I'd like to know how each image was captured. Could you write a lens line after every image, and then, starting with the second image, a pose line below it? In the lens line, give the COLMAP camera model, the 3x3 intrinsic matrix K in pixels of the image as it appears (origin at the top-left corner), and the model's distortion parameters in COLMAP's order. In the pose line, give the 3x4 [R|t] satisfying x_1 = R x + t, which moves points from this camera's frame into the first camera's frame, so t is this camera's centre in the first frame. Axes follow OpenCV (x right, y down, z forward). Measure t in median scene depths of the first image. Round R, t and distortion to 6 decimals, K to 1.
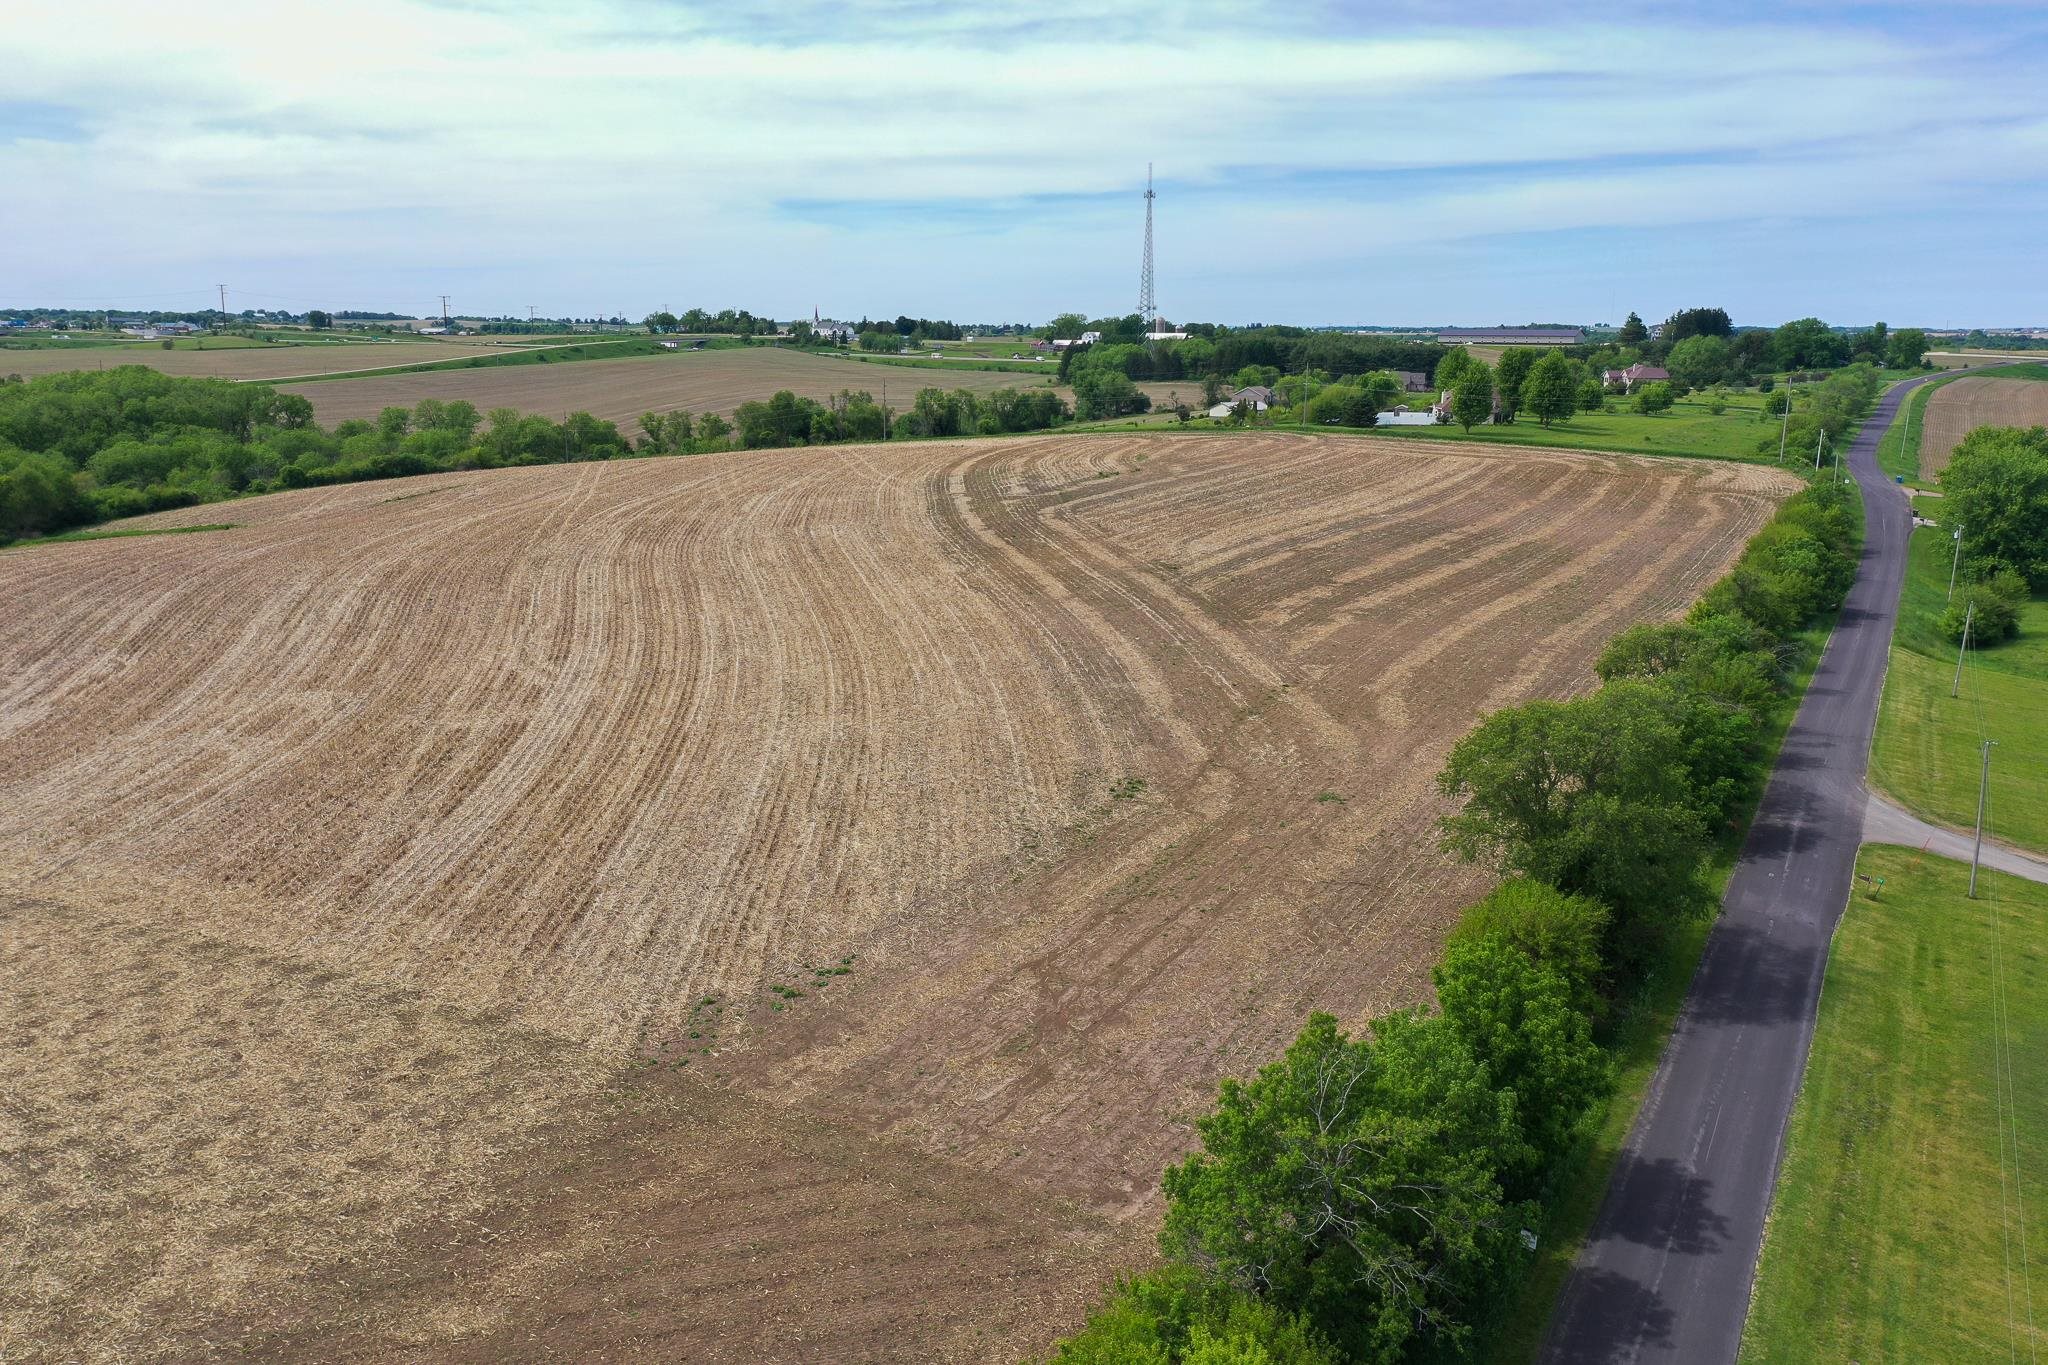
lens RADIAL K [[1606.8, 0, 1017.2], [0, 1606.8, 692.3], [0, 0, 1]] dist [0.008690, 0.000955]
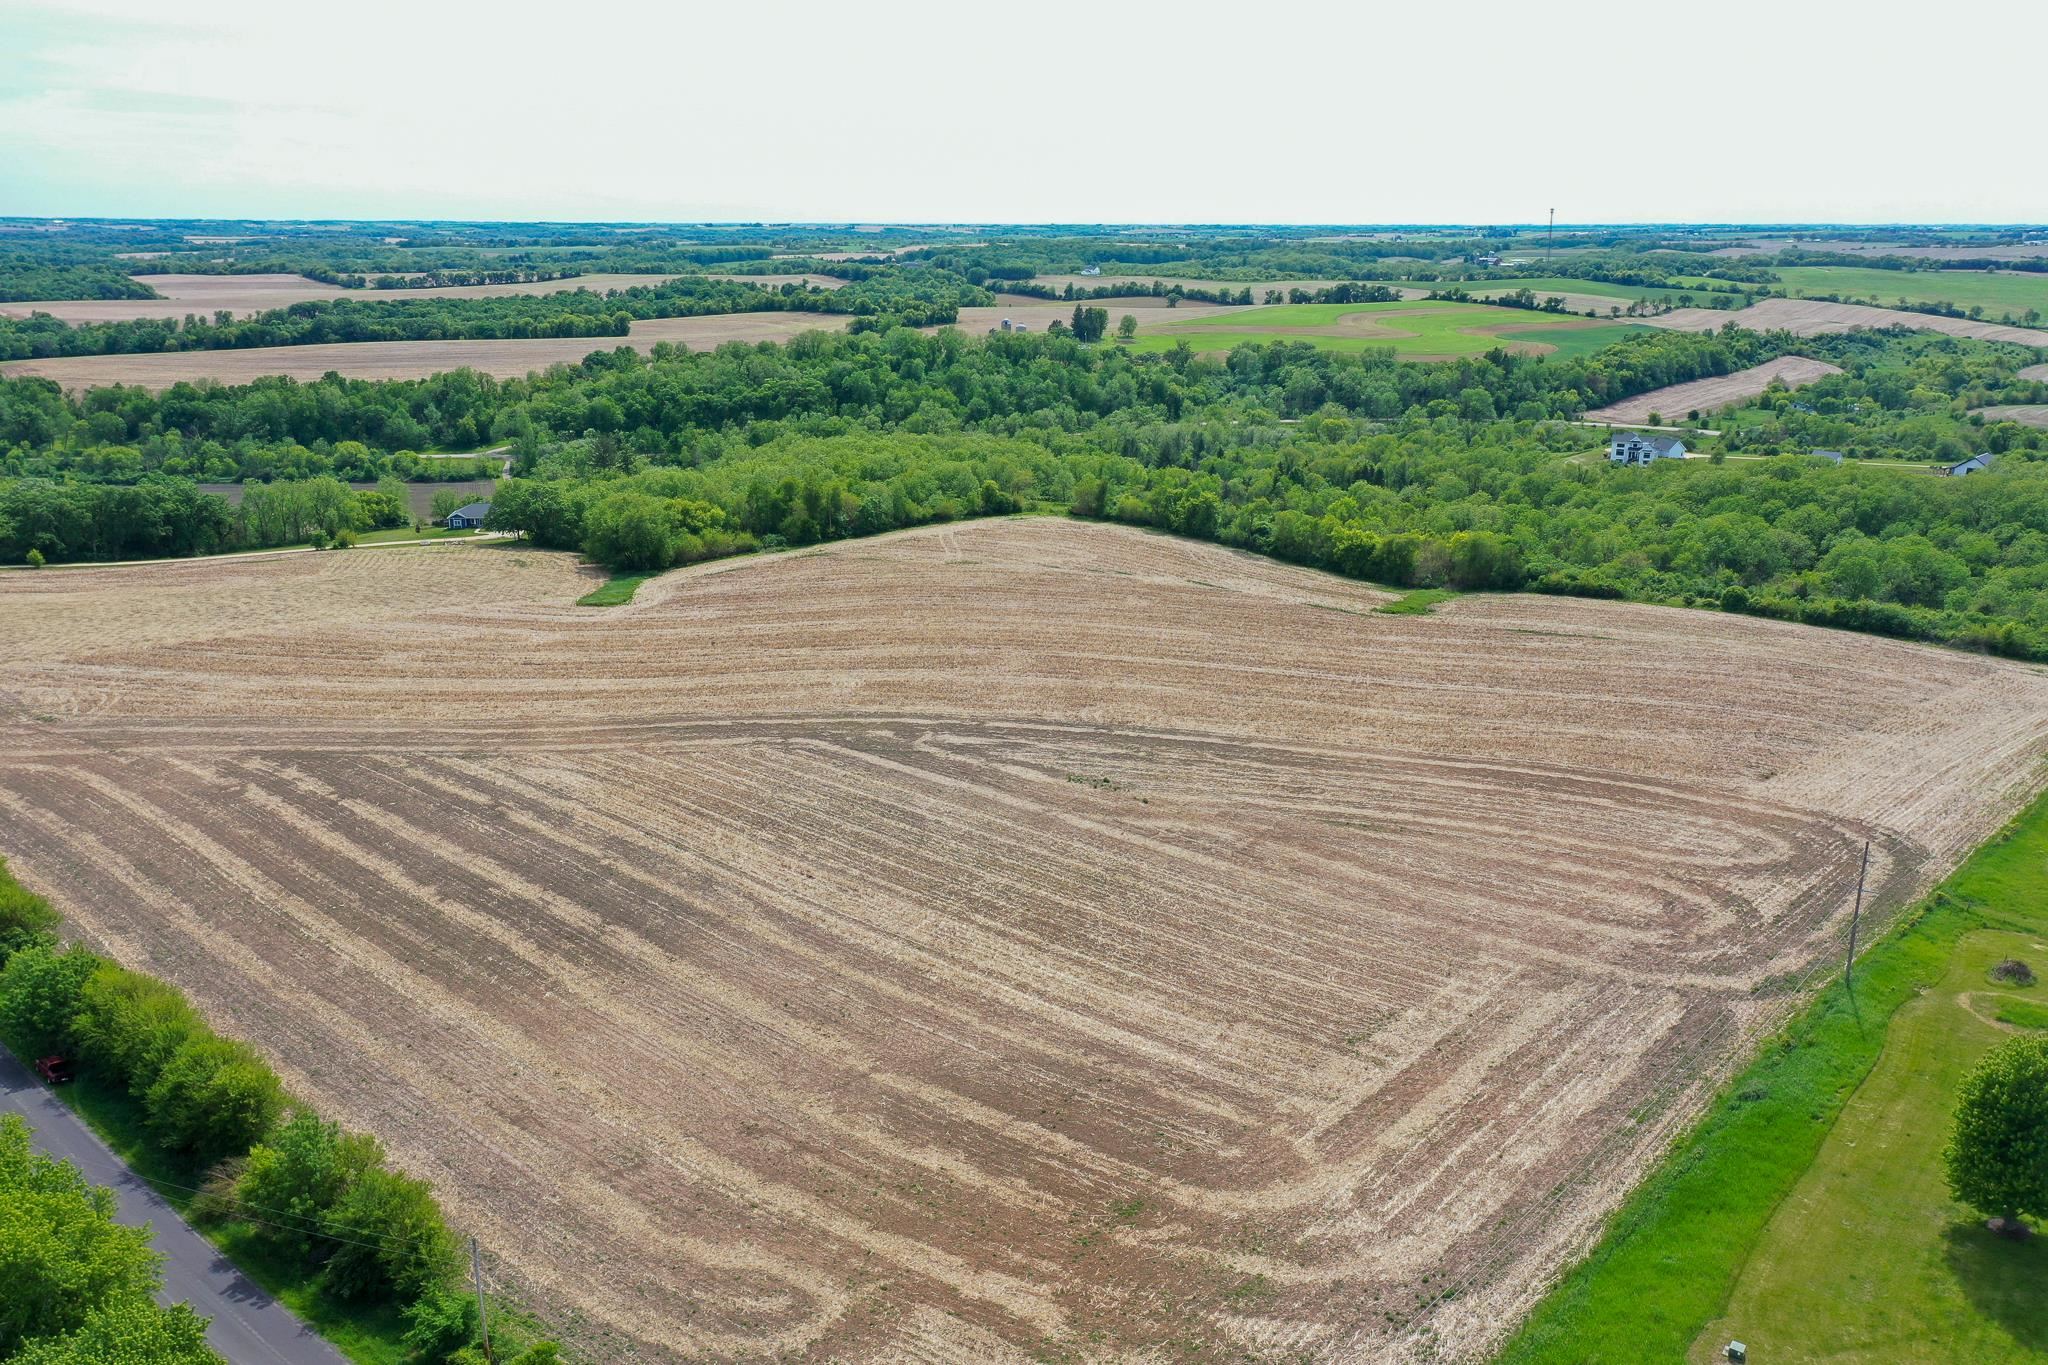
lens RADIAL K [[1606.8, 0, 1024.6], [0, 1606.8, 669.6], [0, 0, 1]] dist [0.008690, 0.000955]
pose [[-0.220114, 0.255695, -0.941366, 0.724189], [-0.221963, 0.926591, 0.303582, -0.385628], [0.949885, 0.275772, -0.147201, 1.001339]]
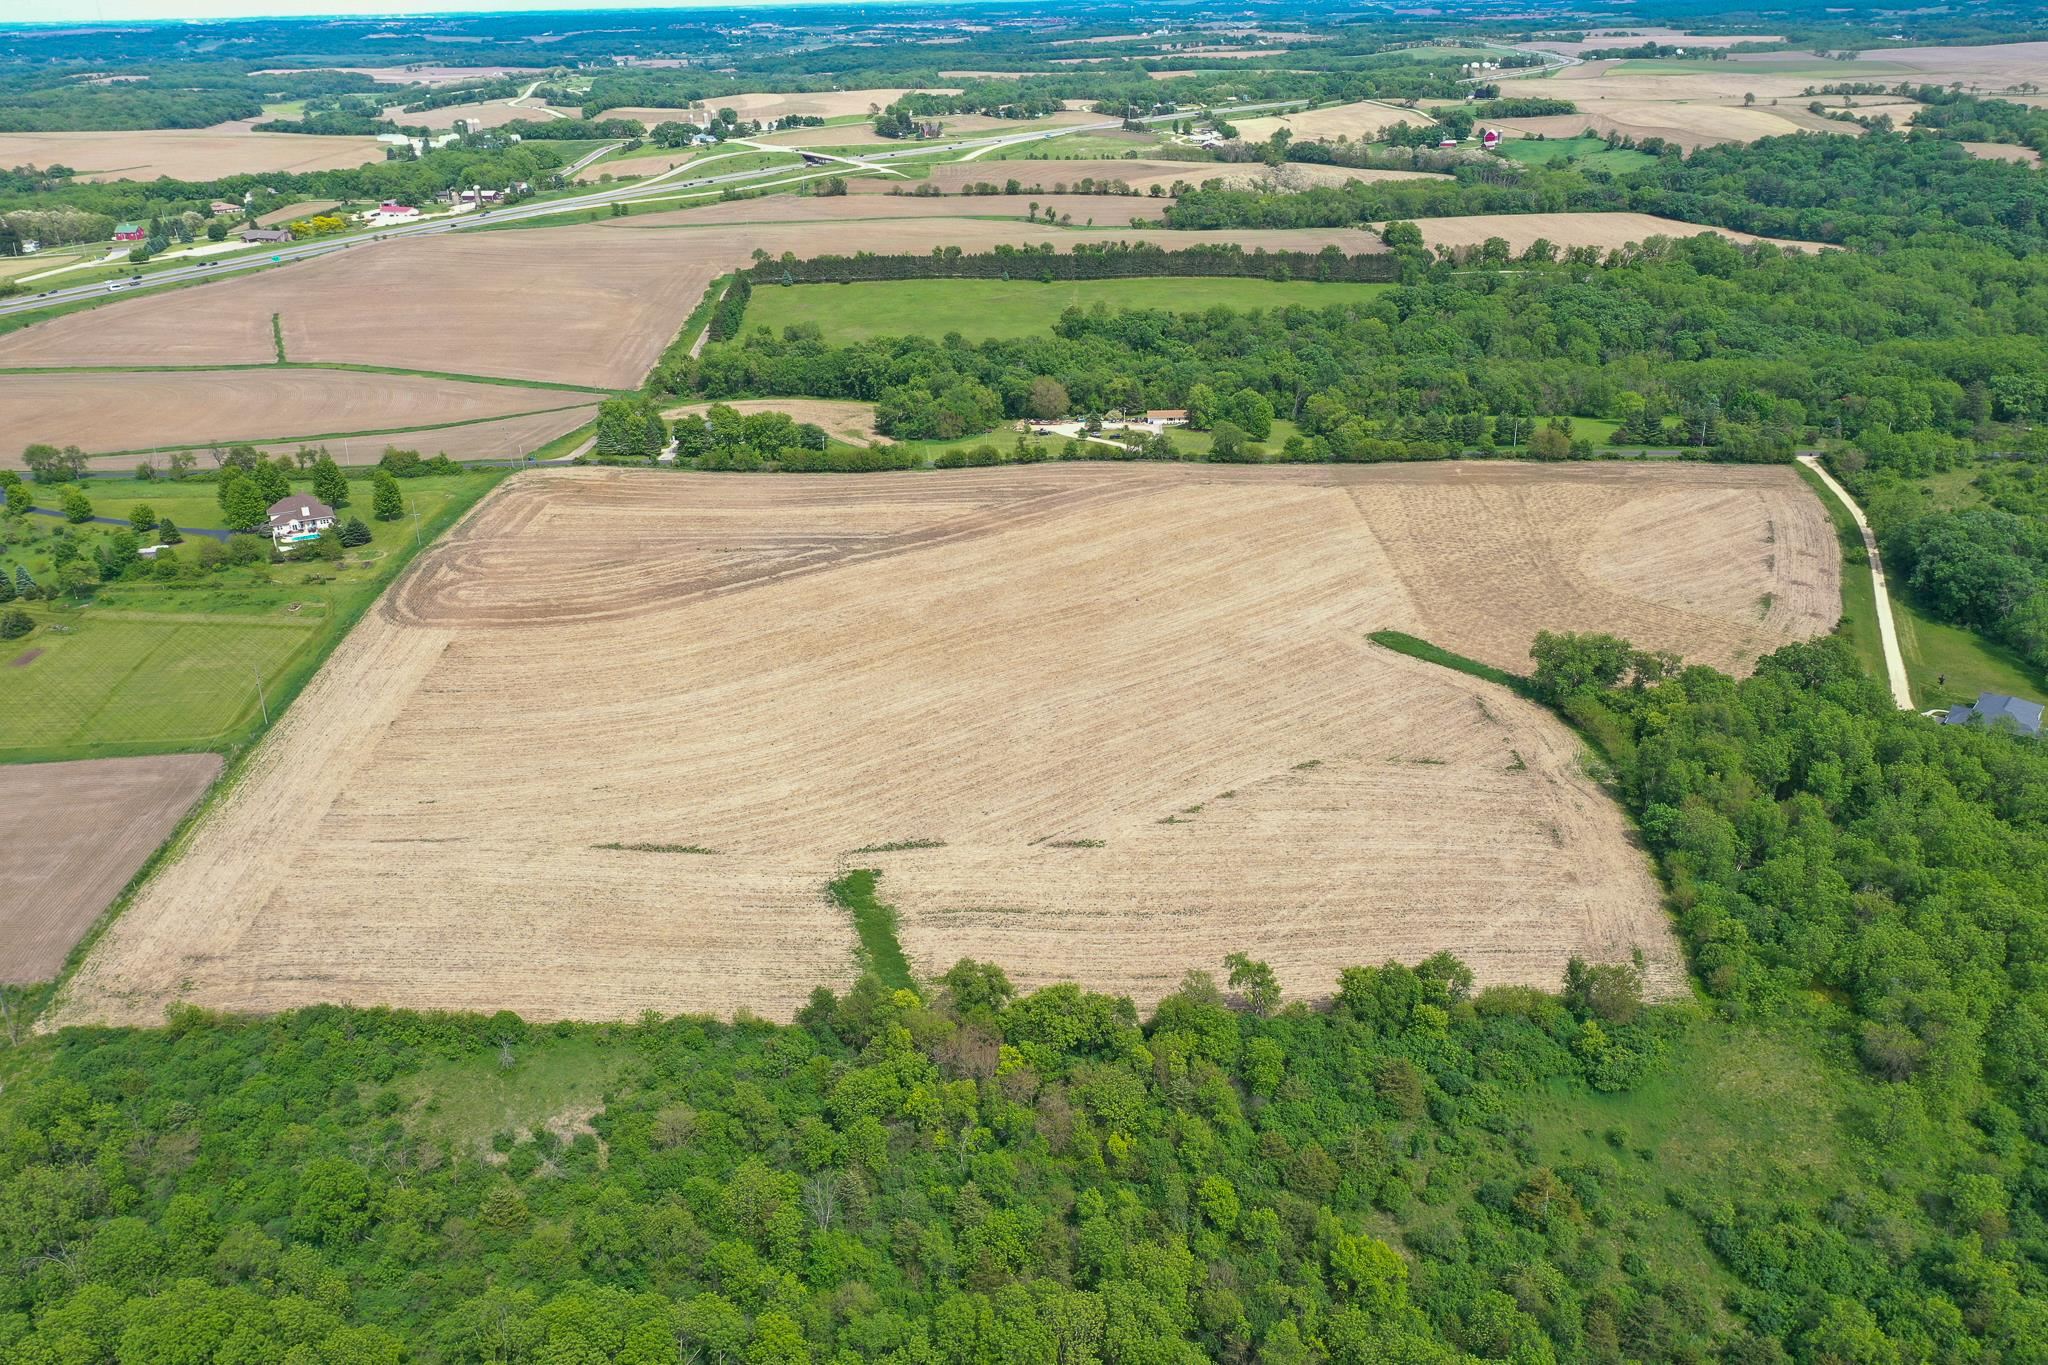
lens RADIAL K [[1606.8, 0, 1020.0], [0, 1606.8, 685.7], [0, 0, 1]] dist [0.008690, 0.000955]
pose [[-0.500473, -0.339088, 0.796584, -1.452460], [0.211124, 0.844526, 0.492140, -0.754648], [-0.839615, 0.414481, -0.351073, 1.323584]]
